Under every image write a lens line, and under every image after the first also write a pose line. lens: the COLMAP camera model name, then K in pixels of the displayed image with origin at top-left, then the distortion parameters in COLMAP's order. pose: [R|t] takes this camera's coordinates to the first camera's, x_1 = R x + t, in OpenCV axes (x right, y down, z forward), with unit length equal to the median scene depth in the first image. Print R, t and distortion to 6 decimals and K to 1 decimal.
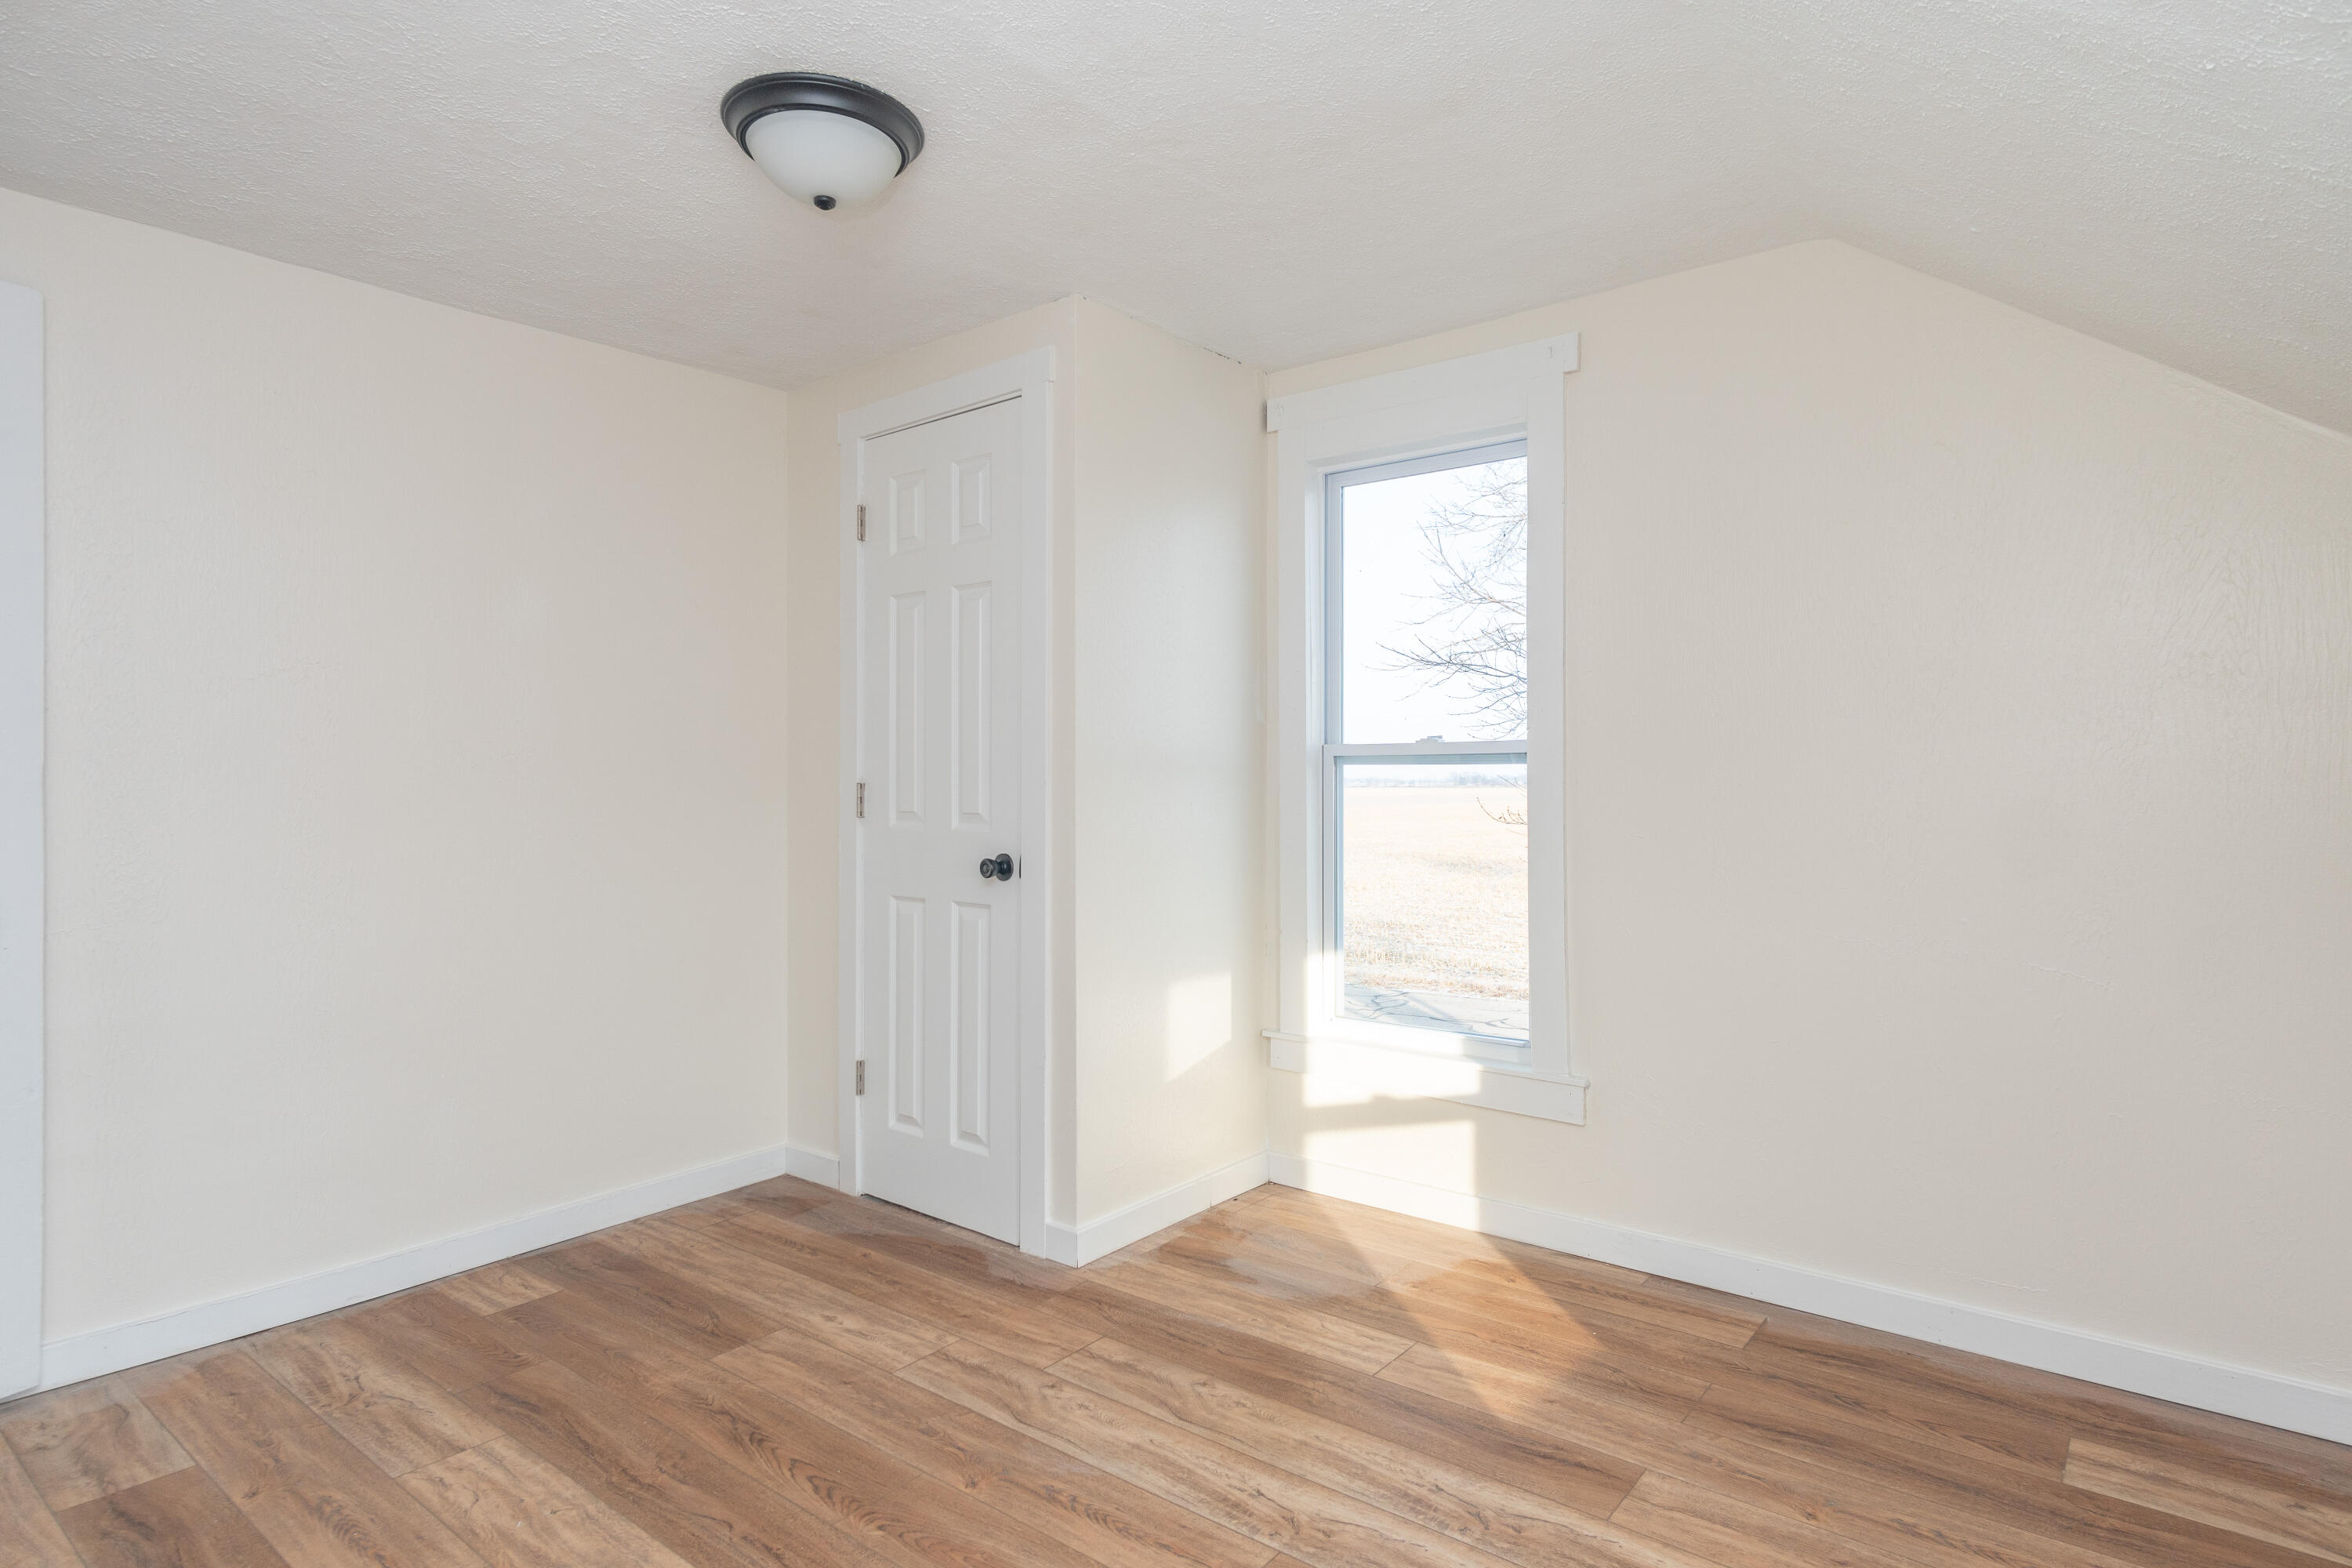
lens RADIAL K [[1263.9, 0, 1157.0], [0, 1263.9, 778.5], [0, 0, 1]] dist [0.005404, 0.001834]
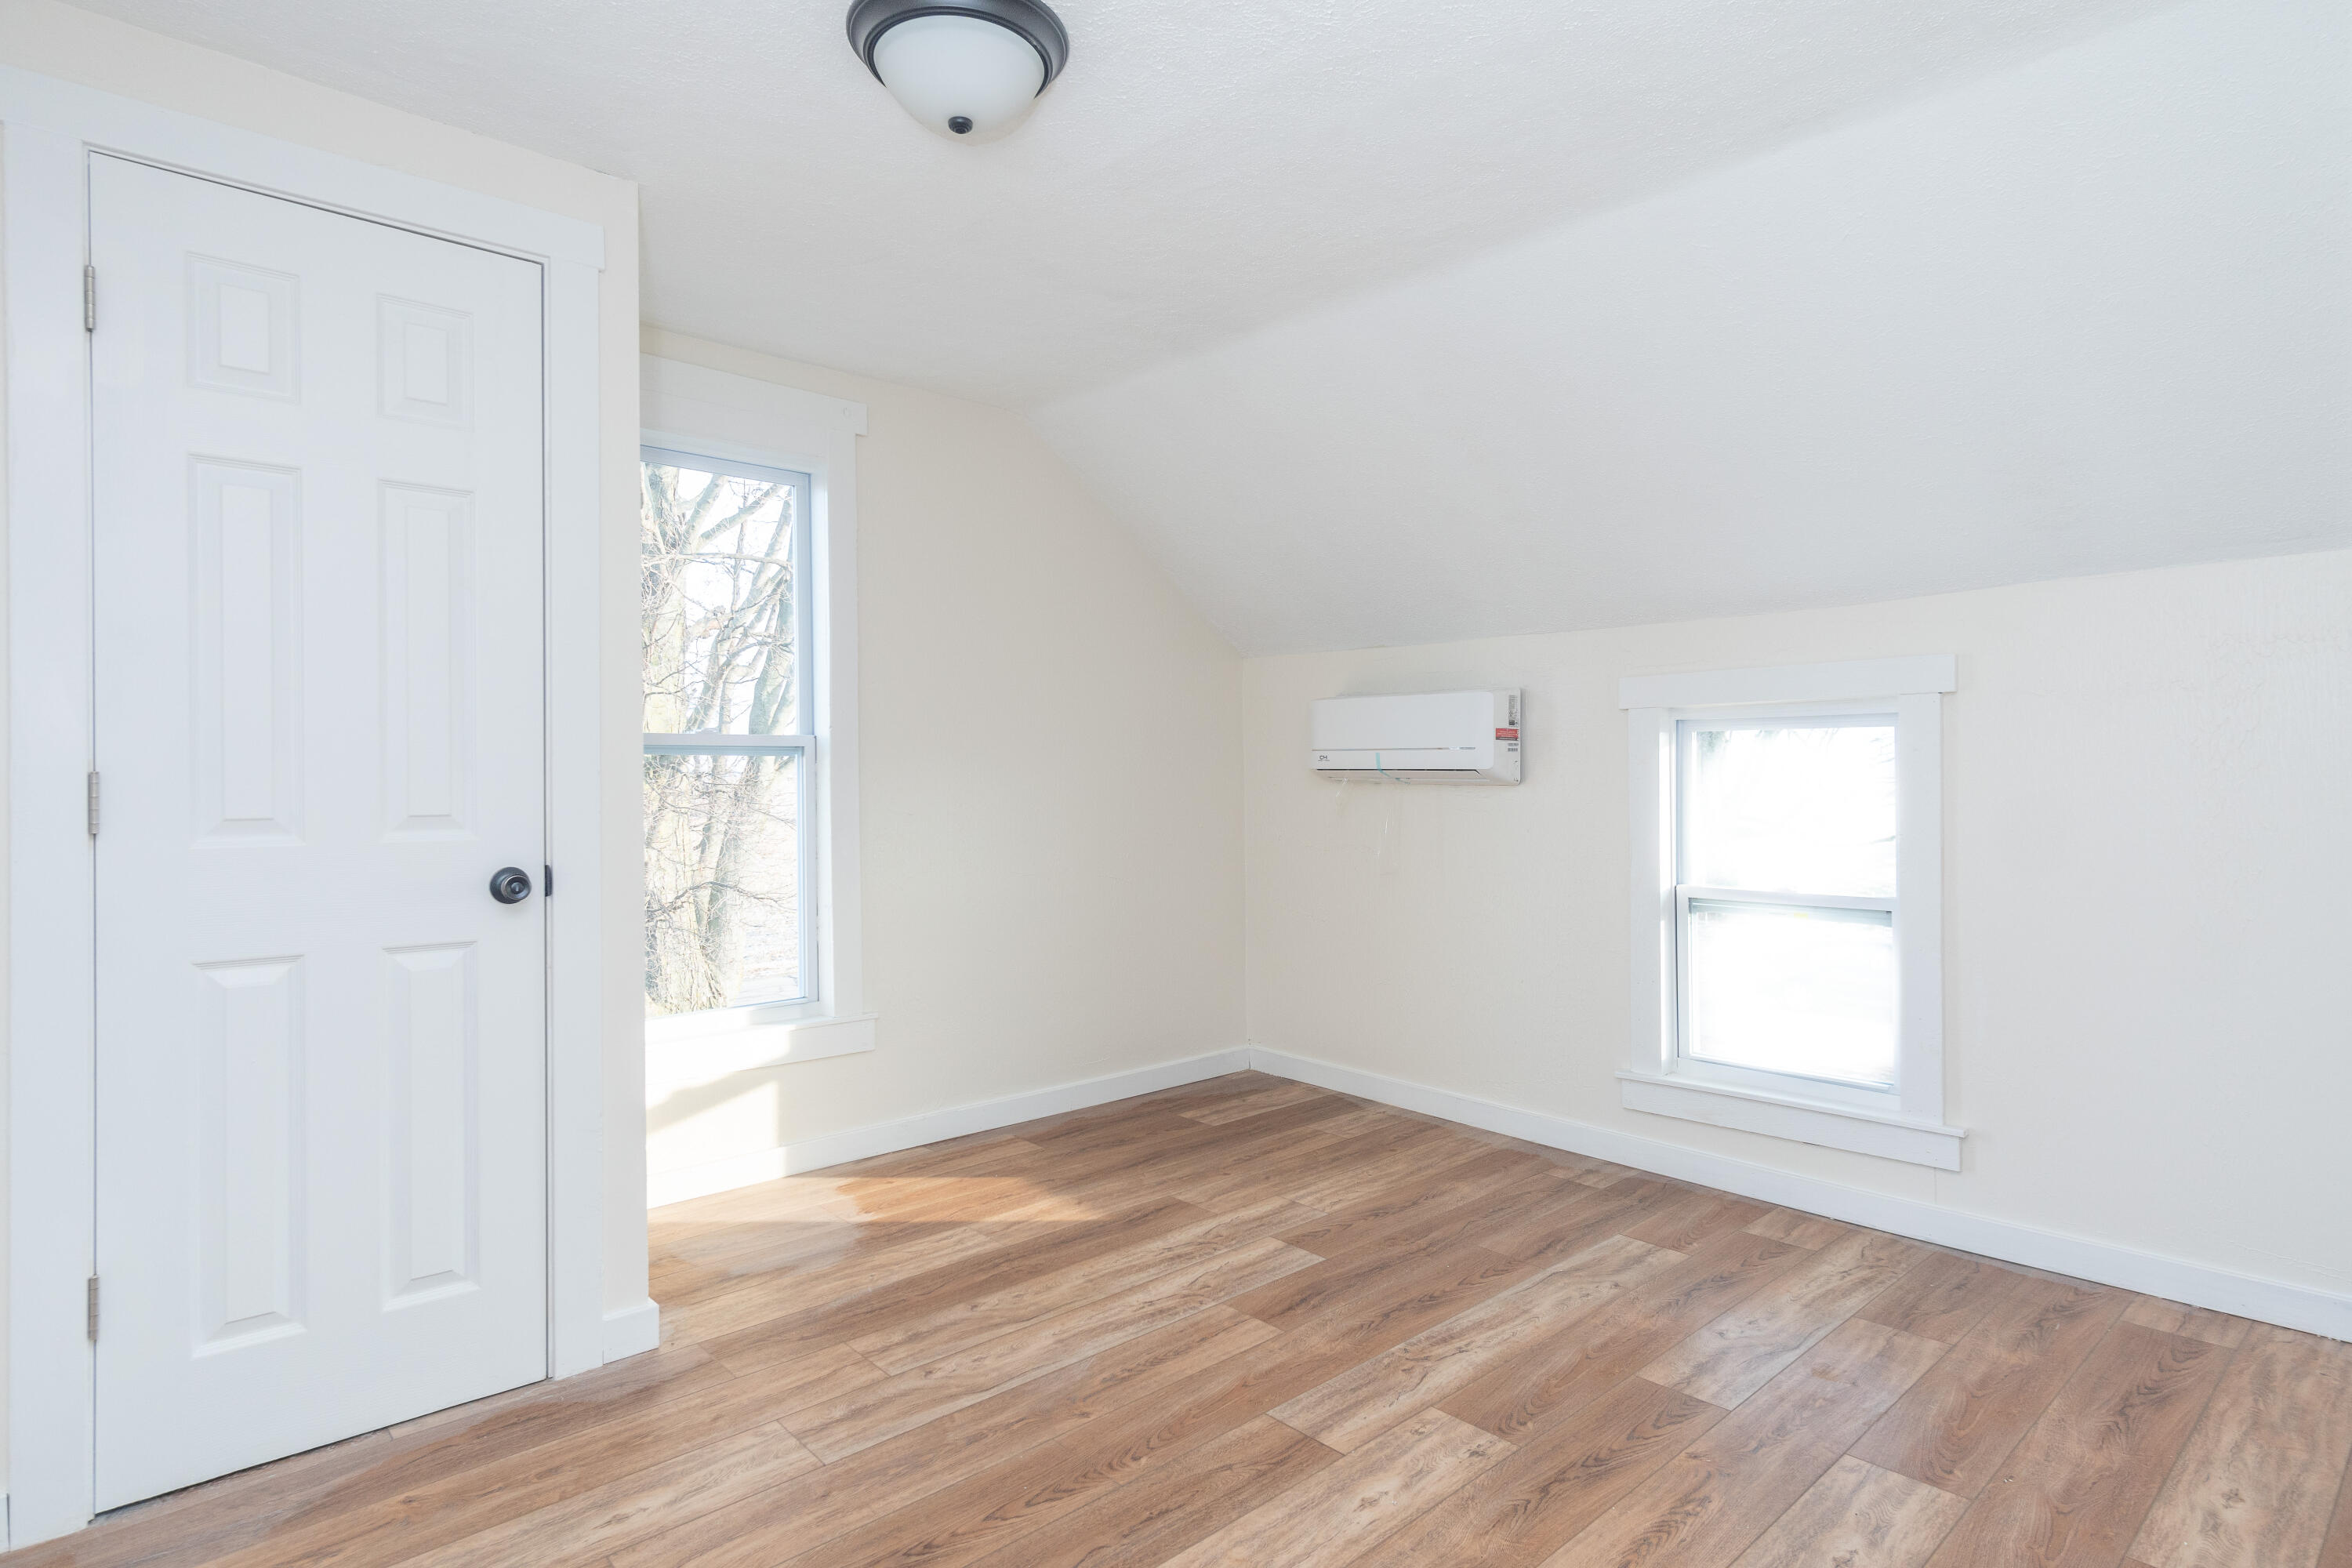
lens RADIAL K [[1263.9, 0, 1157.0], [0, 1263.9, 778.5], [0, 0, 1]] dist [0.005404, 0.001834]
pose [[0.148406, -0.003039, 0.988922, -0.998473], [0.002208, 0.999994, 0.002742, 0.006974], [-0.988924, 0.001776, 0.148412, 0.640890]]
